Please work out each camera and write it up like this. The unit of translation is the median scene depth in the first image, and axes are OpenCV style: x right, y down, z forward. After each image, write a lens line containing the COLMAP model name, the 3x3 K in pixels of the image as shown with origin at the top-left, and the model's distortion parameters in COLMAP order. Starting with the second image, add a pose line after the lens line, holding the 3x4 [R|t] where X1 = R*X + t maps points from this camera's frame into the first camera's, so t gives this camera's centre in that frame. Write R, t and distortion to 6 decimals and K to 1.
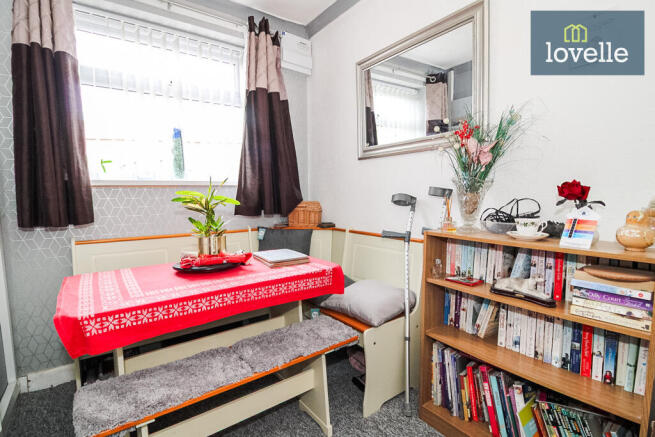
lens RADIAL K [[318.7, 0, 337.9], [0, 318.7, 215.6], [0, 0, 1]] dist [-0.000061, -0.000595]
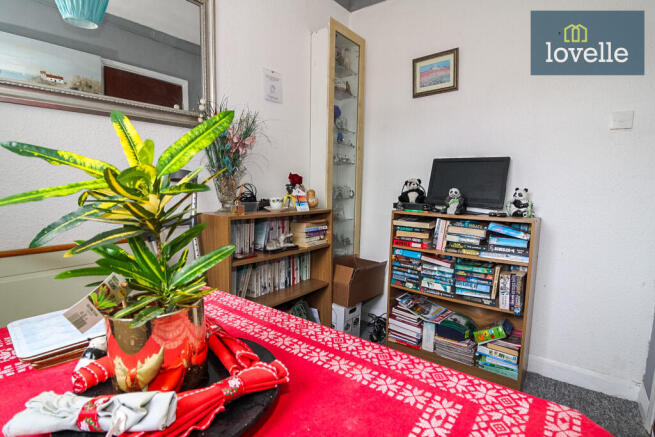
lens RADIAL K [[318.7, 0, 337.9], [0, 318.7, 215.6], [0, 0, 1]] dist [-0.000061, -0.000595]
pose [[-0.257760, -0.093358, 0.961688, -0.914843], [0.046041, 0.993004, 0.108738, -0.049814], [-0.965111, 0.072306, -0.251658, 1.147287]]
